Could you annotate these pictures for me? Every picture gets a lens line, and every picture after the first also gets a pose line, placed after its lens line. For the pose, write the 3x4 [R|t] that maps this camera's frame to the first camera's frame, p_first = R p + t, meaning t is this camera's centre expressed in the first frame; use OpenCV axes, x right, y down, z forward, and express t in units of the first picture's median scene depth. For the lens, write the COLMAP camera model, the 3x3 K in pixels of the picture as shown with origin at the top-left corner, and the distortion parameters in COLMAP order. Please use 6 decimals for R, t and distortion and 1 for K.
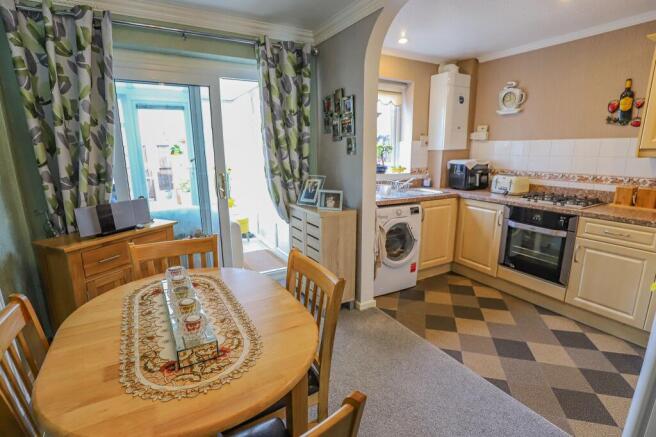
lens RADIAL K [[311.7, 0, 329.1], [0, 311.7, 220.0], [0, 0, 1]] dist [-0.030316, 0.002294]
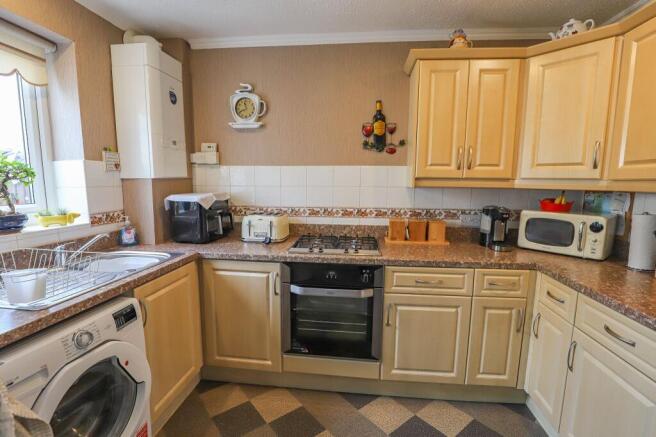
lens RADIAL K [[311.7, 0, 332.8], [0, 311.7, 221.8], [0, 0, 1]] dist [-0.030316, 0.002294]
pose [[0.575266, -0.095929, 0.812322, 0.107115], [0.169346, 0.985550, -0.003540, -0.106148], [-0.800245, 0.139600, 0.583199, 0.496816]]
